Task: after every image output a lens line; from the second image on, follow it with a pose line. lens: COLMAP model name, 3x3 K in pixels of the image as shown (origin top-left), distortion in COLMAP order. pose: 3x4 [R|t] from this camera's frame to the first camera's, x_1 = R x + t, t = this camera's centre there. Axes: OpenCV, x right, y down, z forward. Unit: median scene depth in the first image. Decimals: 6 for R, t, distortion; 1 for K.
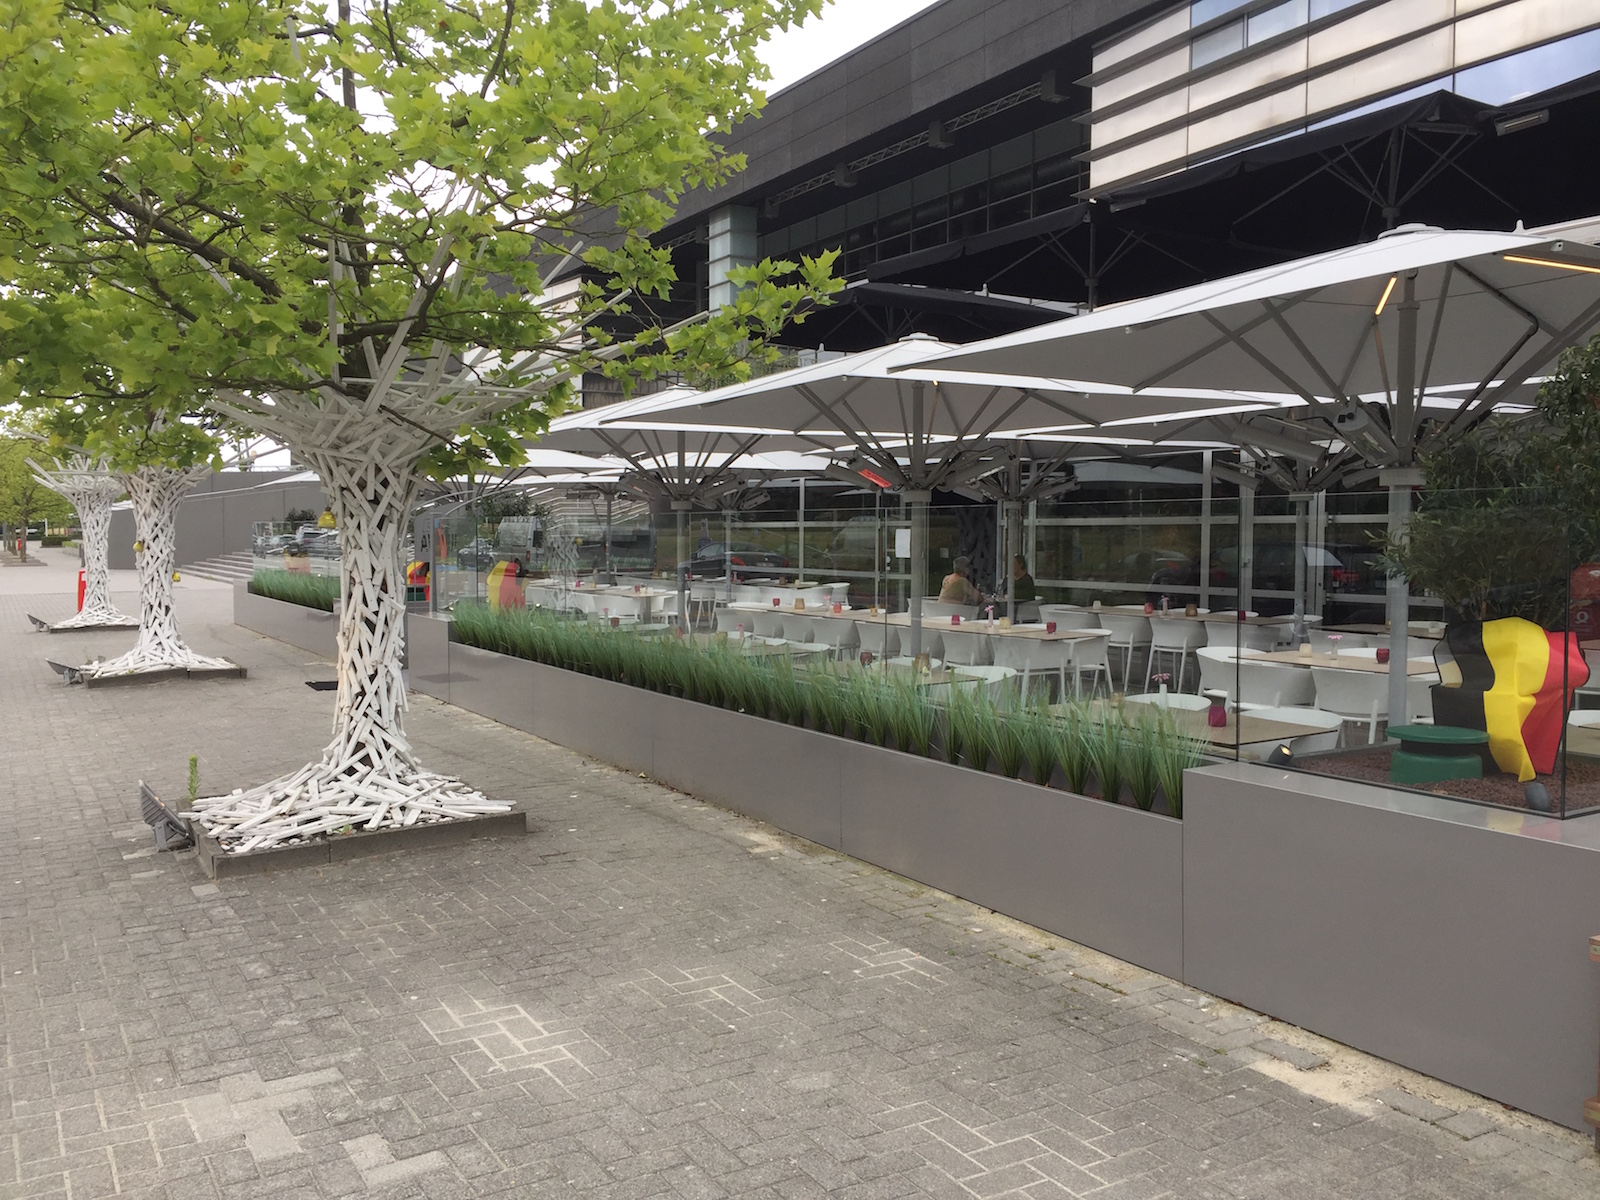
lens RADIAL K [[1342.2, 0, 797.3], [0, 1342.2, 608.3], [0, 0, 1]] dist [0.075850, -0.094541]
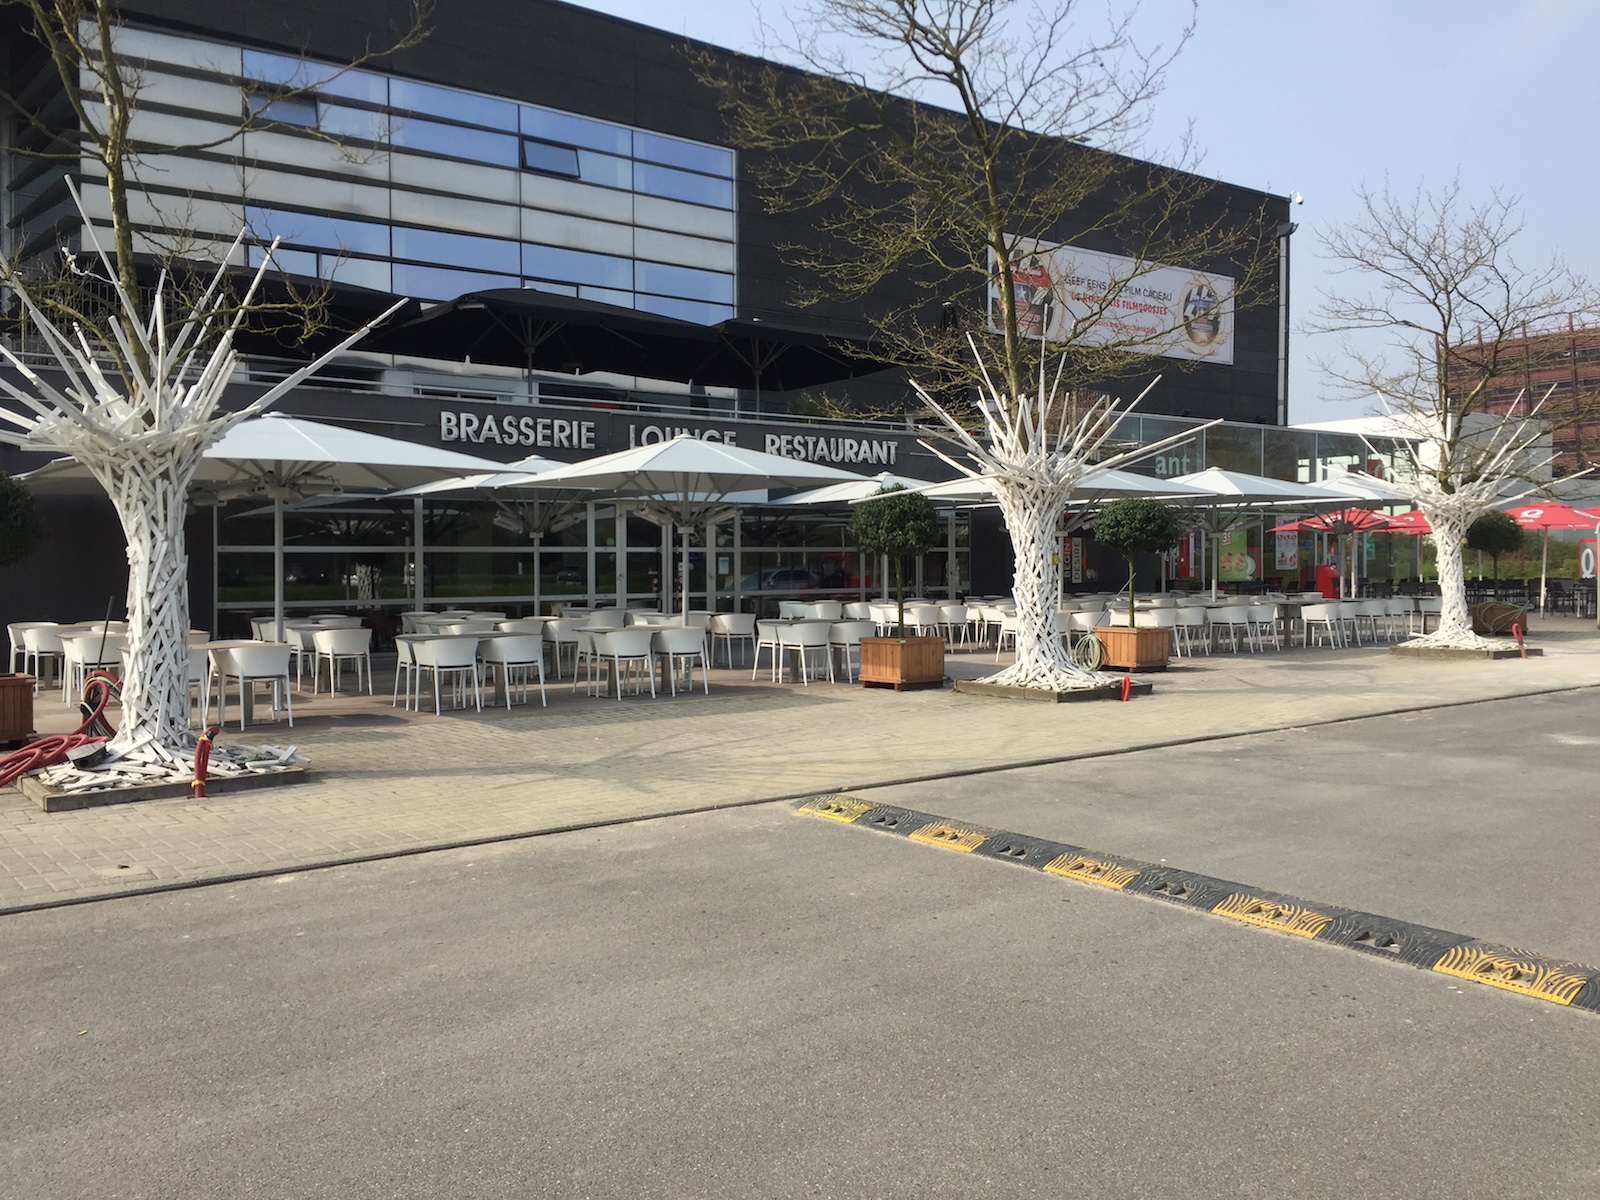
lens RADIAL K [[1340.2, 0, 823.2], [0, 1340.2, 594.4], [0, 0, 1]] dist [0.071994, -0.101952]
pose [[-0.112066, -0.014171, 0.993600, -3.232185], [0.063196, 0.997773, 0.021358, -0.105171], [-0.991689, 0.065185, -0.110921, 2.863036]]
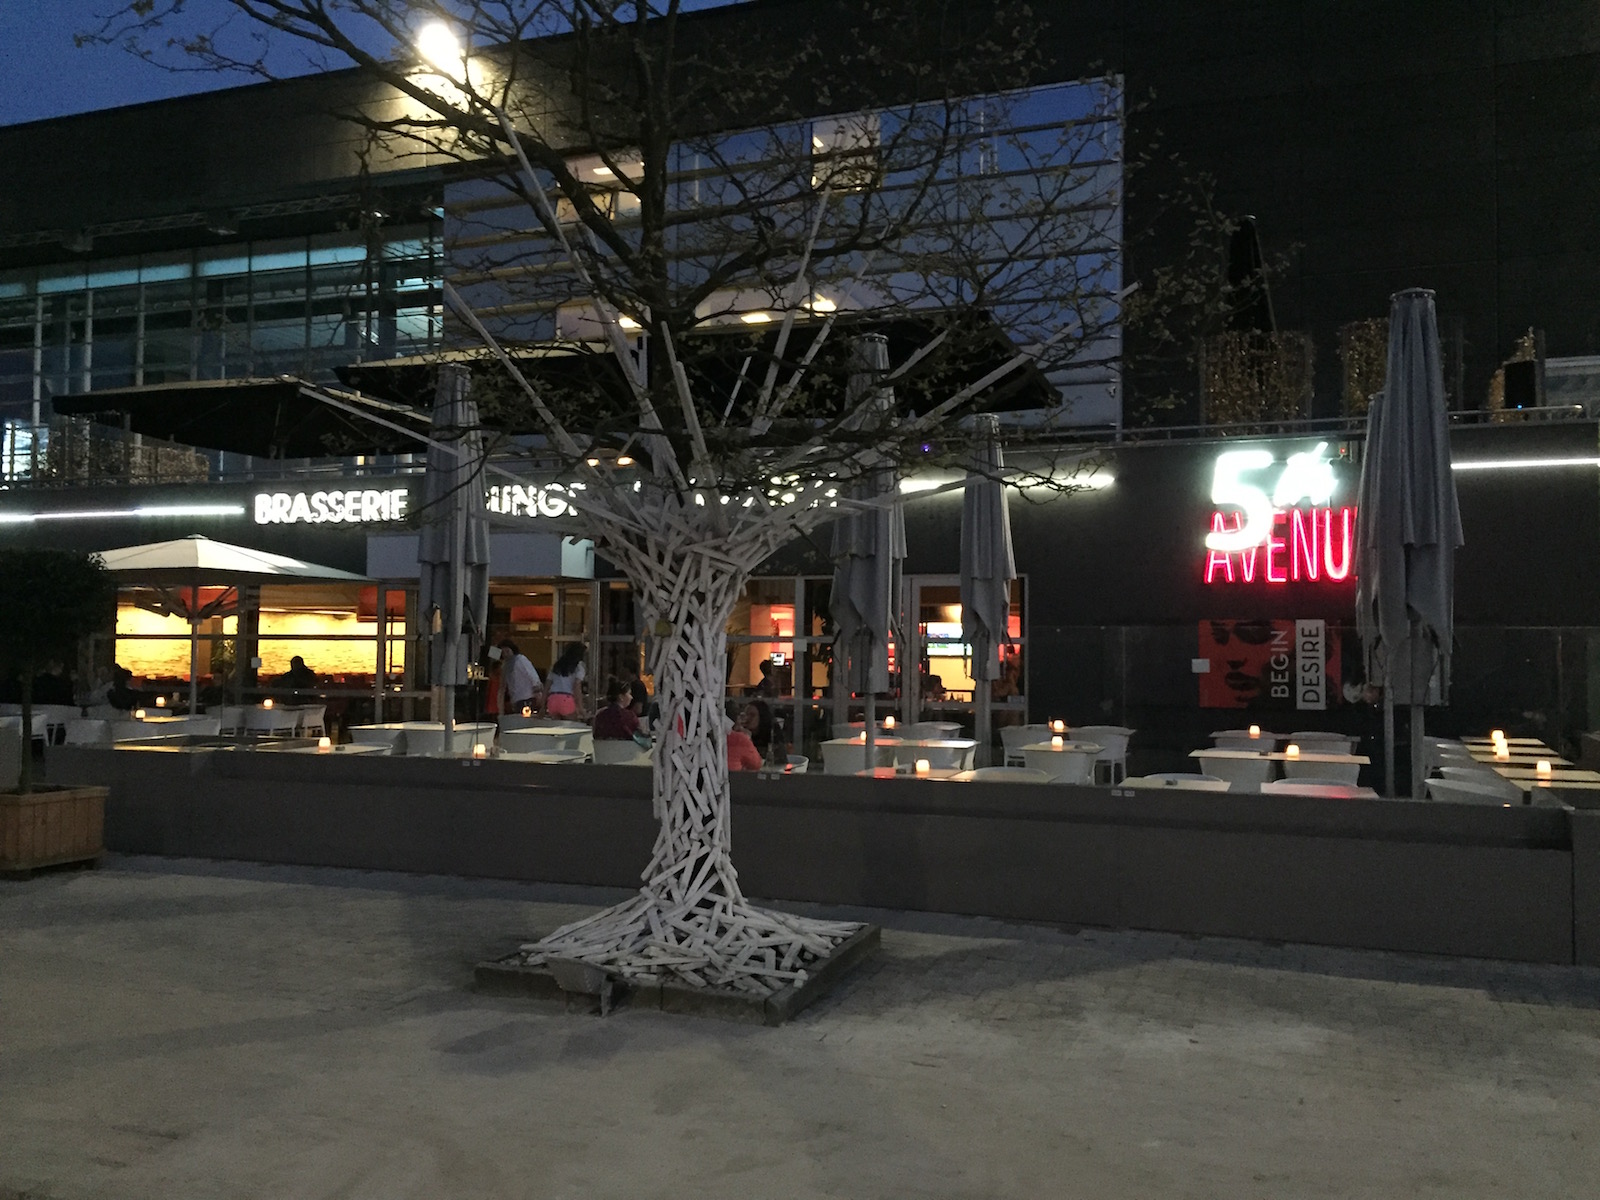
lens RADIAL K [[1340.2, 0, 823.2], [0, 1340.2, 594.4], [0, 0, 1]] dist [0.071994, -0.101952]
pose [[0.775664, 0.036755, 0.630075, -0.833653], [0.025288, 0.995691, -0.089213, -0.002694], [-0.630640, 0.085133, 0.771392, 0.238539]]
